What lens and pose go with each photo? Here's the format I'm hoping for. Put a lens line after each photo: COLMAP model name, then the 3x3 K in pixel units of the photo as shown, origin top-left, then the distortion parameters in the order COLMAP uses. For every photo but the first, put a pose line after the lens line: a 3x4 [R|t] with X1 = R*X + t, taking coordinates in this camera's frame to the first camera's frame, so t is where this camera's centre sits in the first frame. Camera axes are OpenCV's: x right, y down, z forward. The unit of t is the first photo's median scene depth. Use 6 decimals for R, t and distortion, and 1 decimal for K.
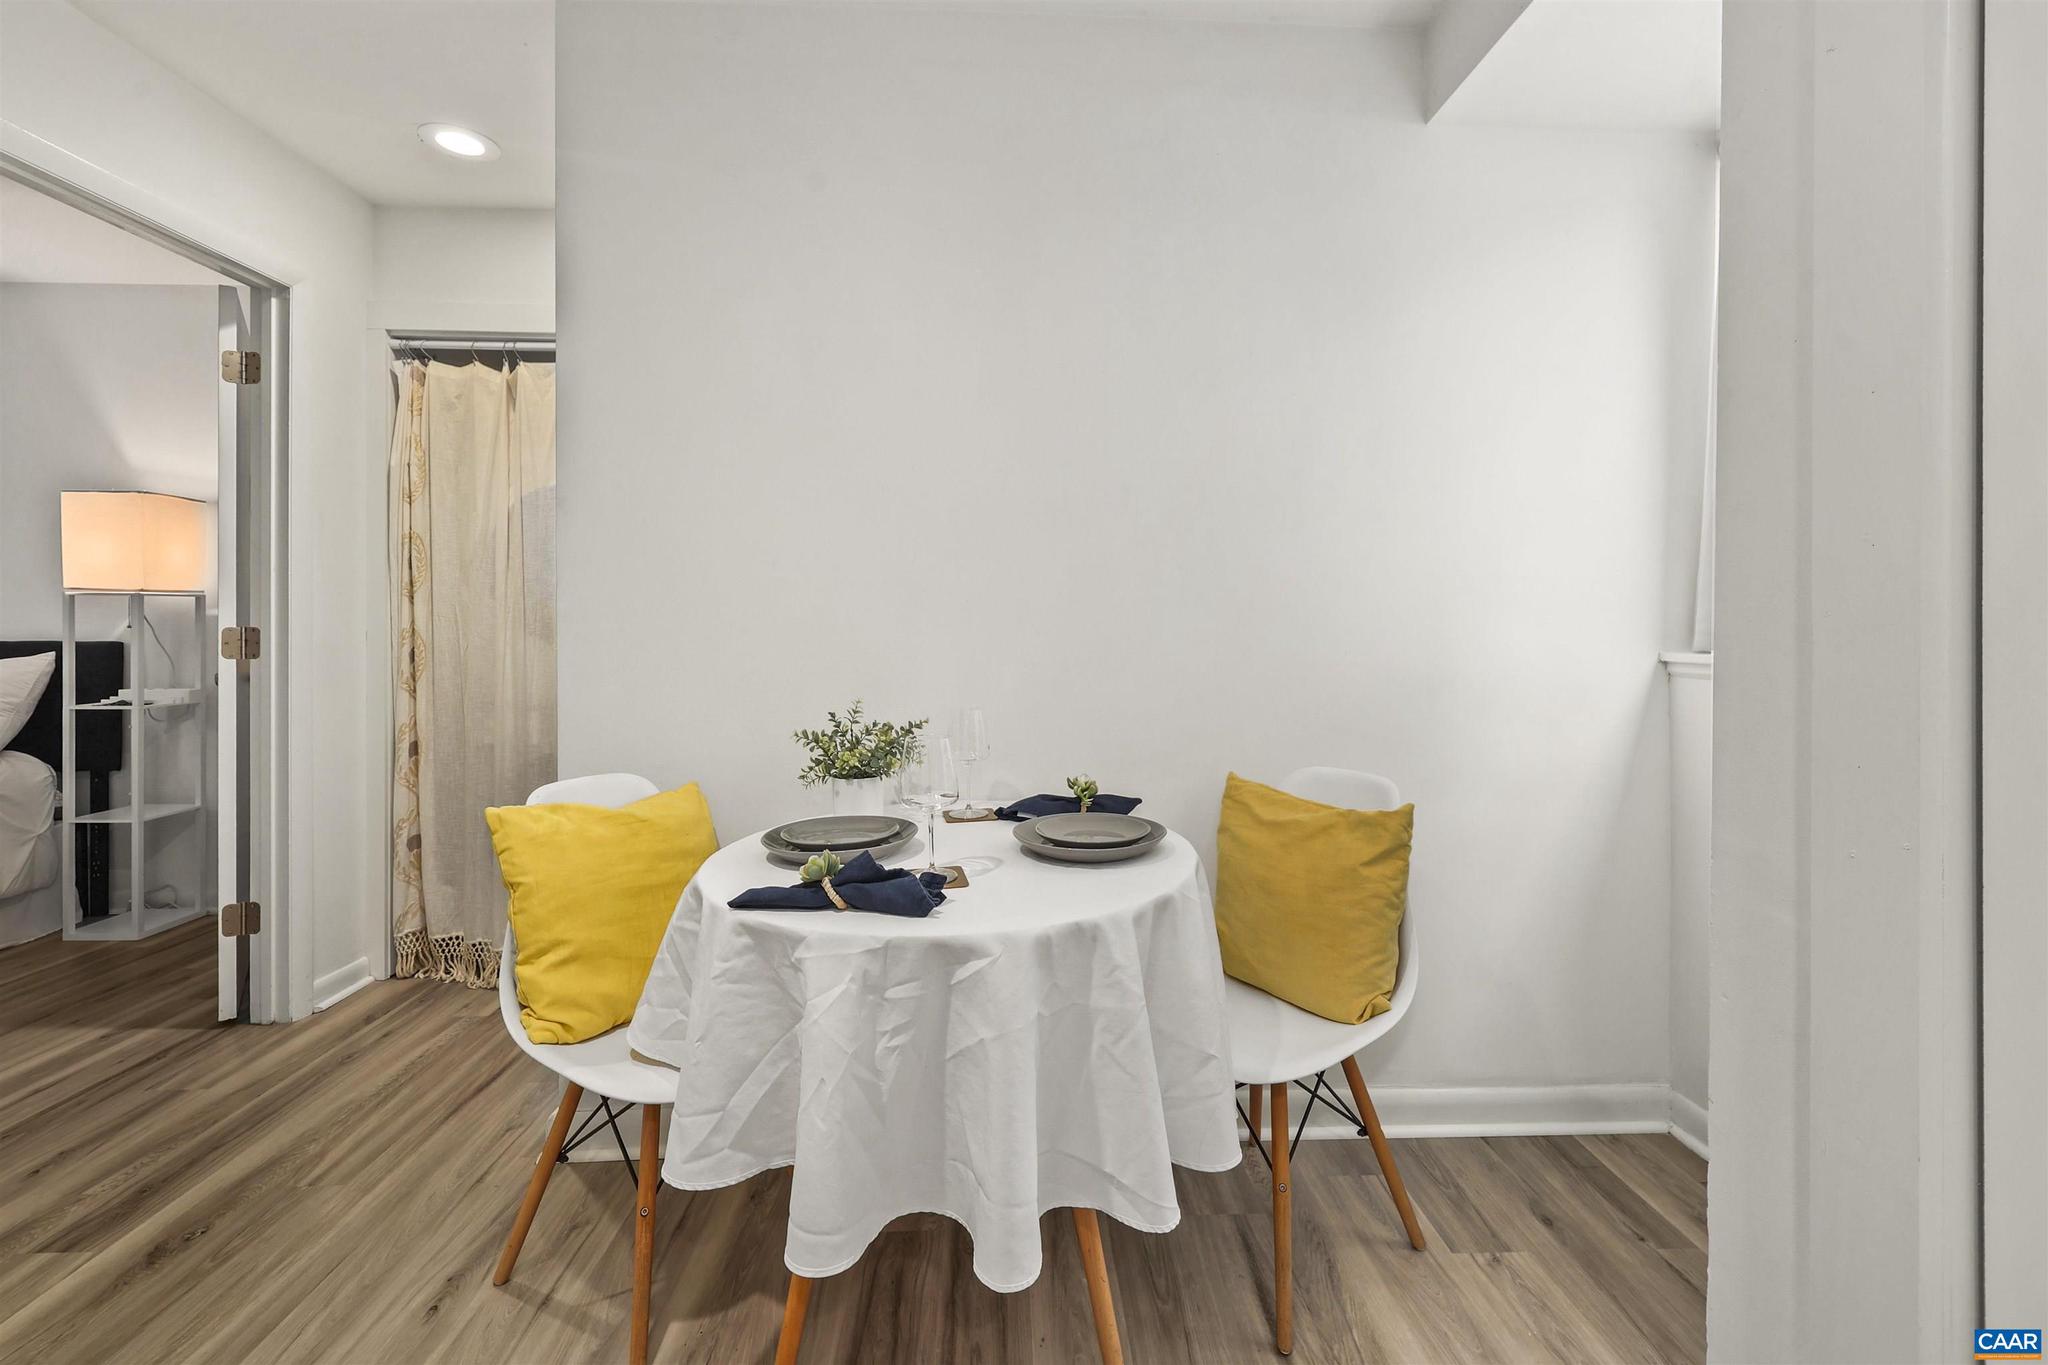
lens RADIAL K [[866.4, 0, 1032.6], [0, 866.4, 627.4], [0, 0, 1]] dist [0.003019, 0.000147]
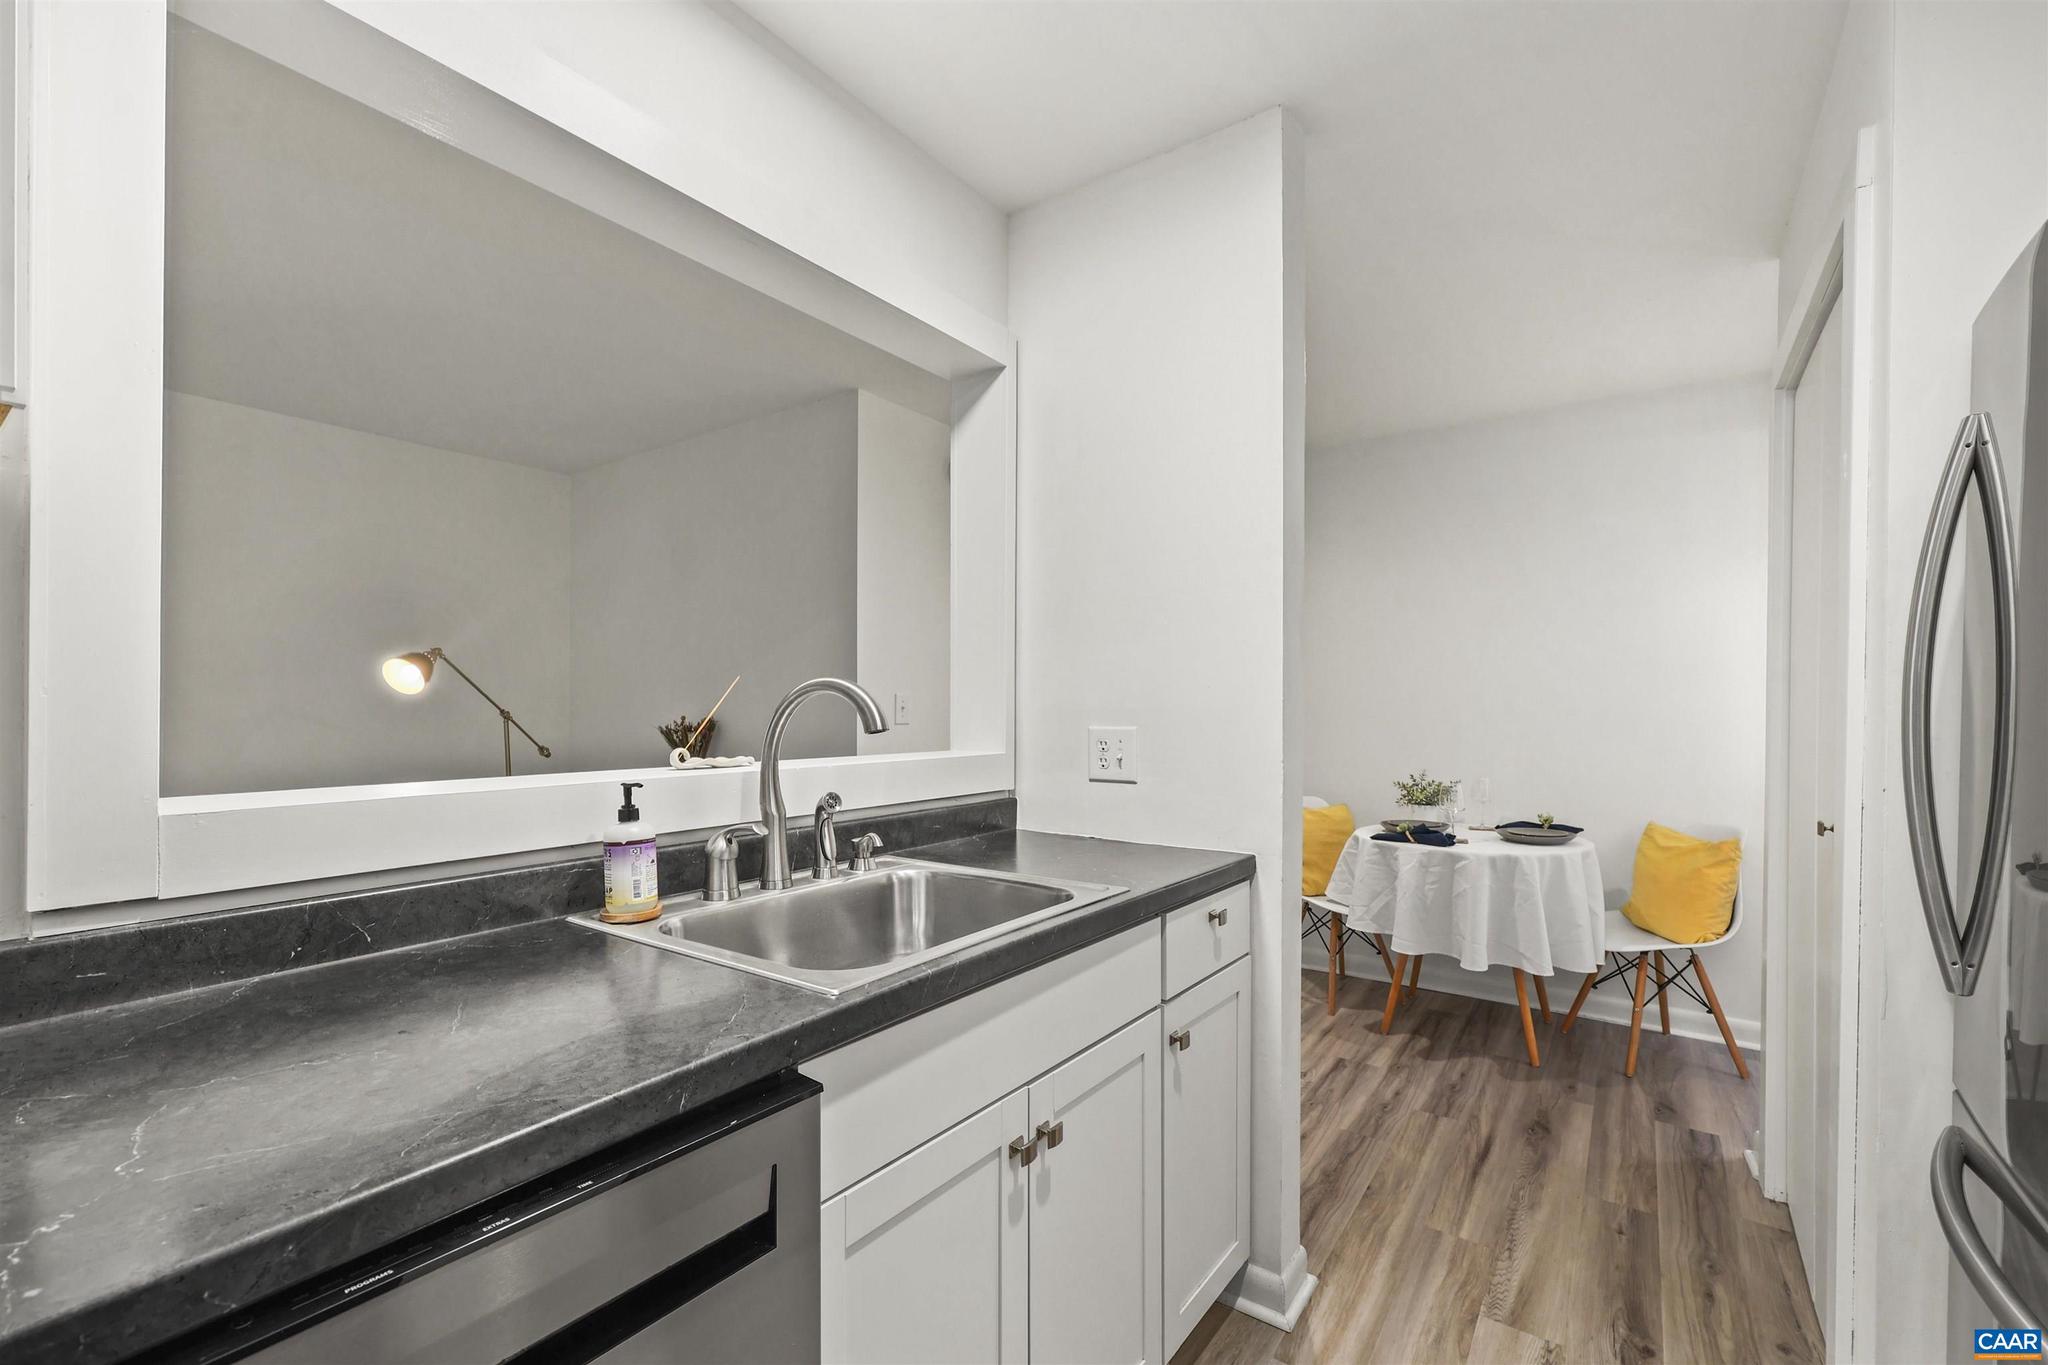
lens RADIAL K [[866.4, 0, 1021.5], [0, 866.4, 717.5], [0, 0, 1]] dist [0.003019, 0.000147]
pose [[0.789499, 0.012740, -0.613620, 0.408651], [-0.005439, 0.999891, 0.013762, -0.087241], [0.613728, -0.007528, 0.789481, -1.639757]]
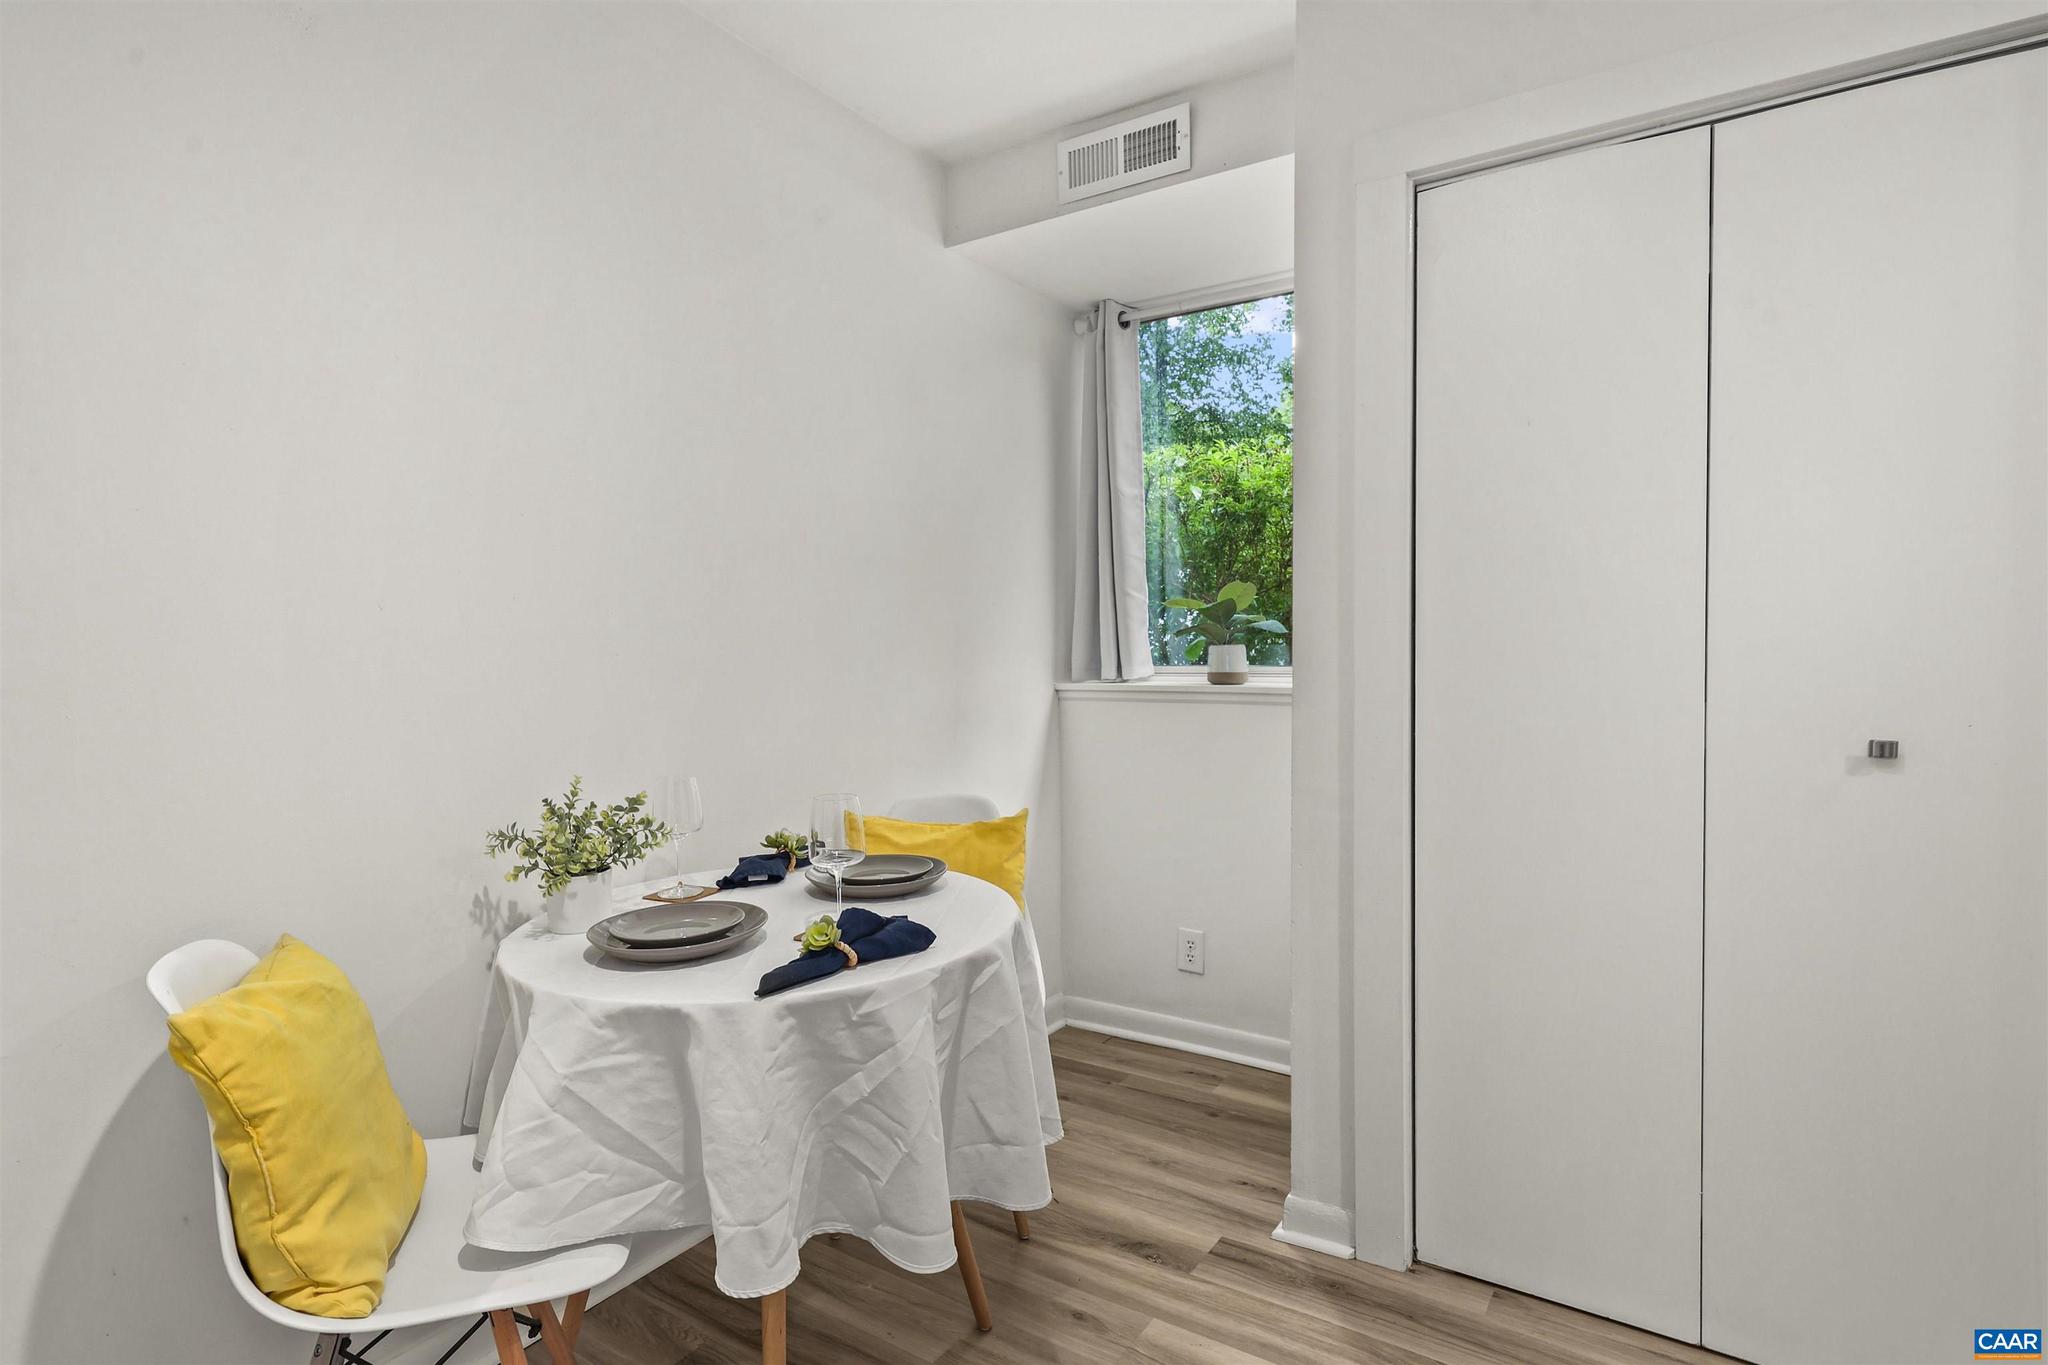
lens RADIAL K [[1056.6, 0, 1019.3], [0, 1056.6, 681.2], [0, 0, 1]] dist [0.002733, 0.000288]
pose [[0.584740, -0.037200, 0.810367, -0.954581], [0.017833, 0.999296, 0.033005, -0.044258], [-0.811025, -0.004849, 0.584992, 0.090995]]
